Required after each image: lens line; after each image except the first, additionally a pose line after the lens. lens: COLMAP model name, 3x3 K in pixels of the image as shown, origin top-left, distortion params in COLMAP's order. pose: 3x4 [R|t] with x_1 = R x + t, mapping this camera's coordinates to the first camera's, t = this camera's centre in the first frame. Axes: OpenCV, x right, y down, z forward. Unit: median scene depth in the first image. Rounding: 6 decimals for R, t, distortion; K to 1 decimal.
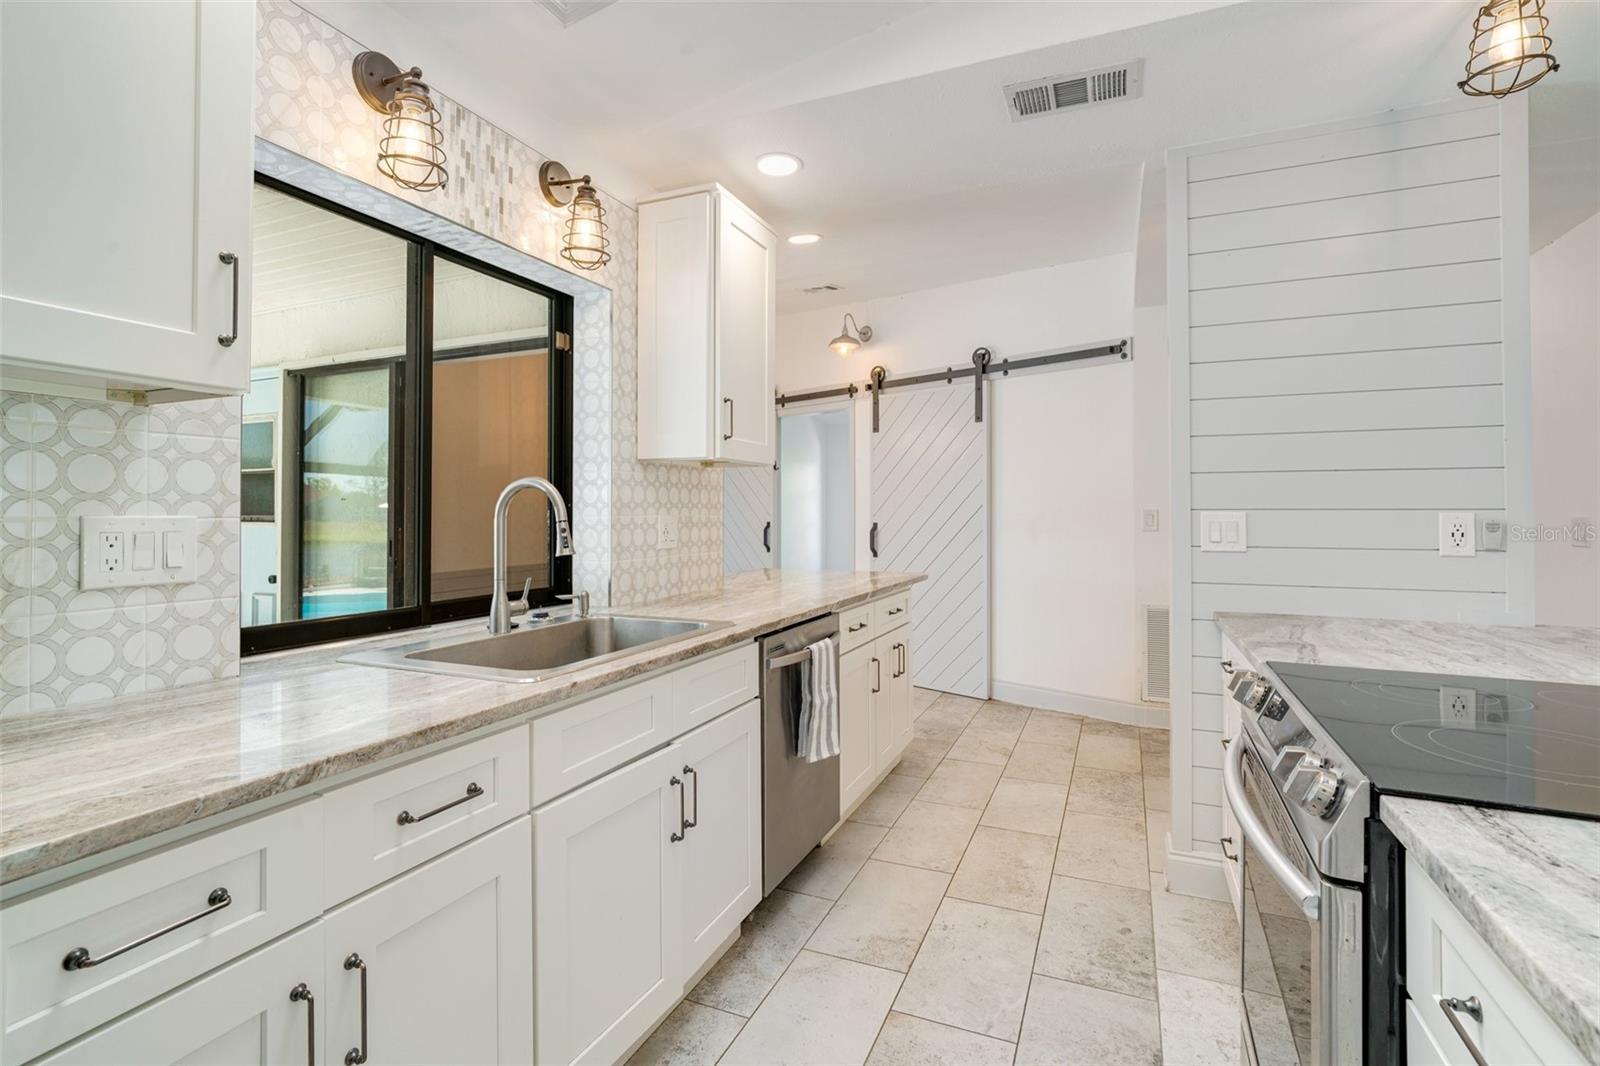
lens RADIAL K [[755.2, 0, 792.5], [0, 755.2, 505.9], [0, 0, 1]] dist [-0.015780, 0.007091]
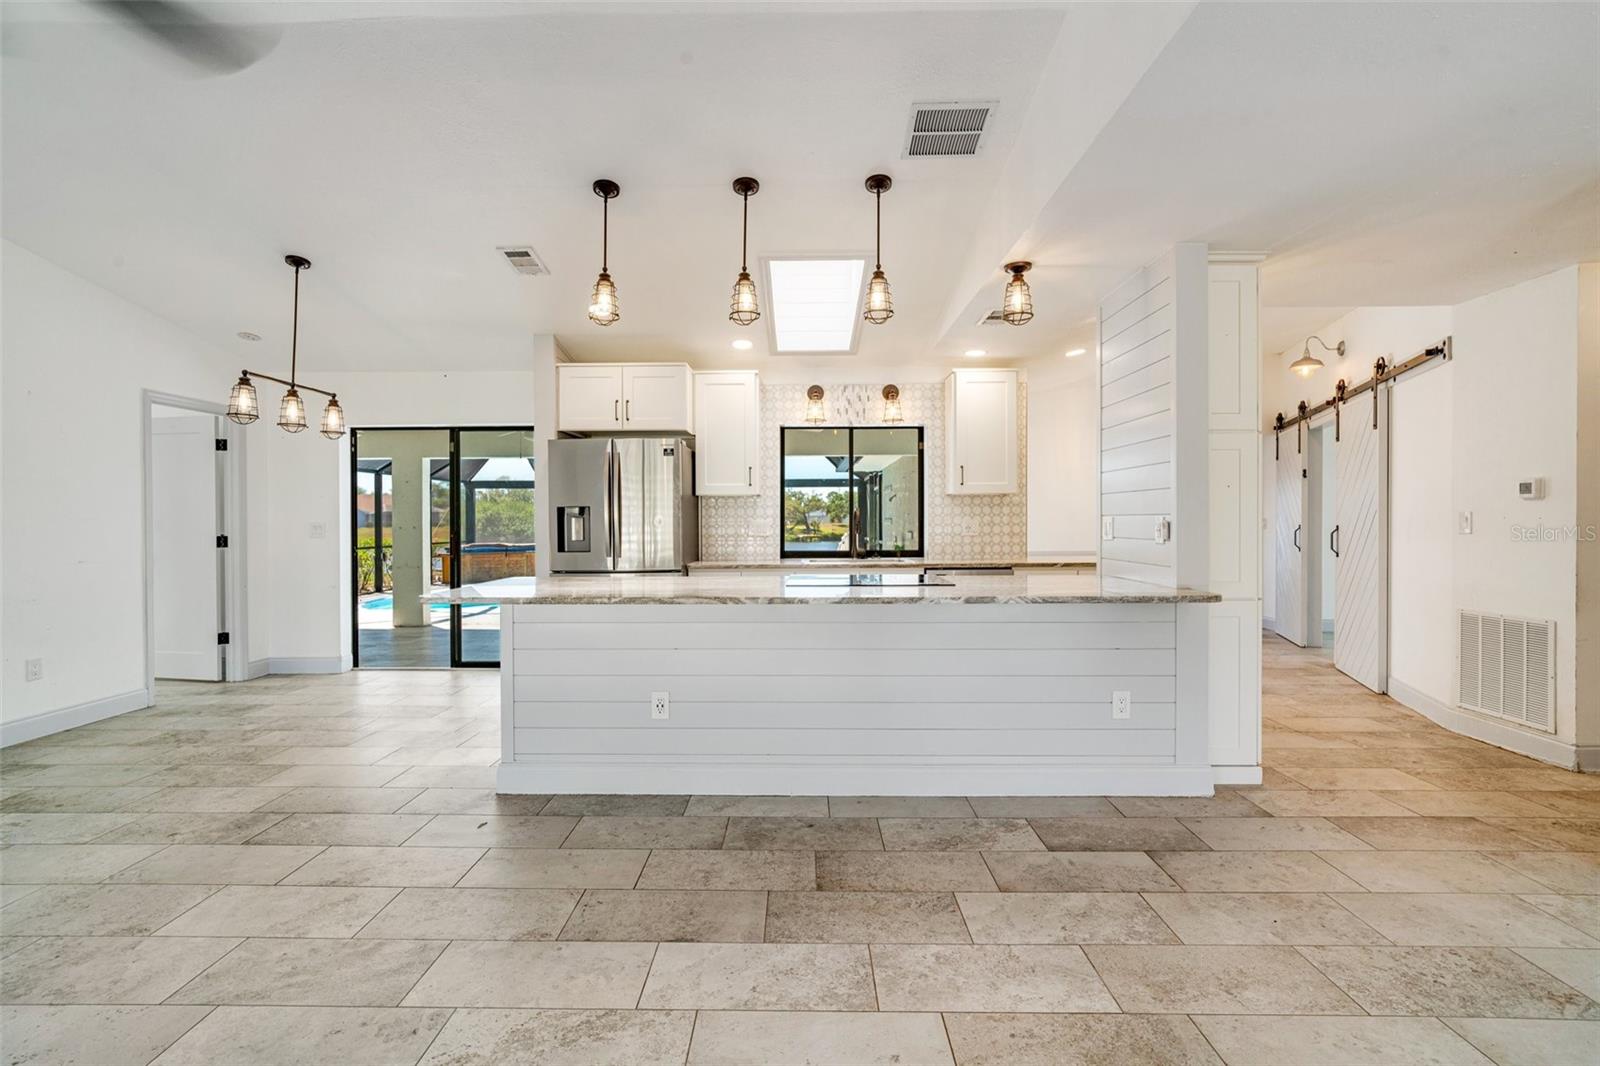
lens RADIAL K [[748.9, 0, 791.2], [0, 748.9, 524.4], [0, 0, 1]] dist [-0.016549, 0.006564]
pose [[0.387558, 0.002317, -0.921842, 1.542316], [0.015456, 0.999840, 0.009011, -0.000684], [0.921716, -0.017740, 0.387460, -0.260960]]
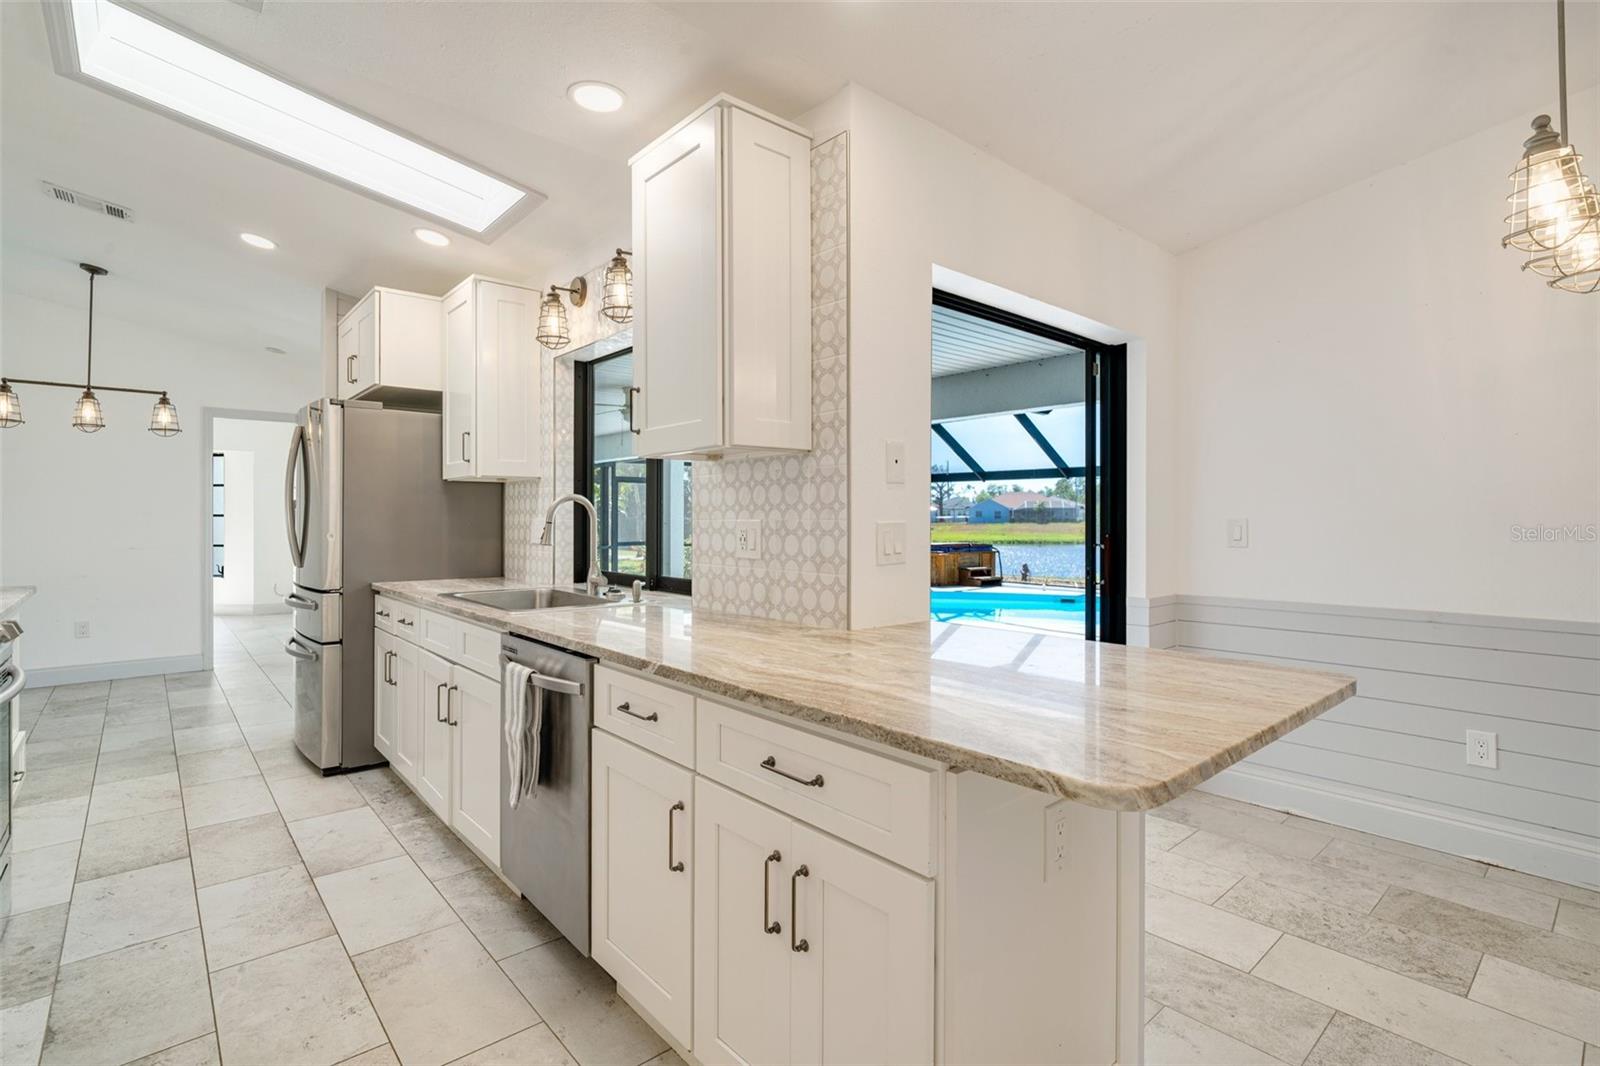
lens RADIAL K [[753.3, 0, 790.8], [0, 753.3, 525.9], [0, 0, 1]] dist [-0.015201, 0.007459]
pose [[-0.426978, 0.007216, -0.904233, 0.575639], [0.009371, 0.999950, 0.003555, 0.017045], [0.904213, -0.006955, -0.427024, 1.393165]]
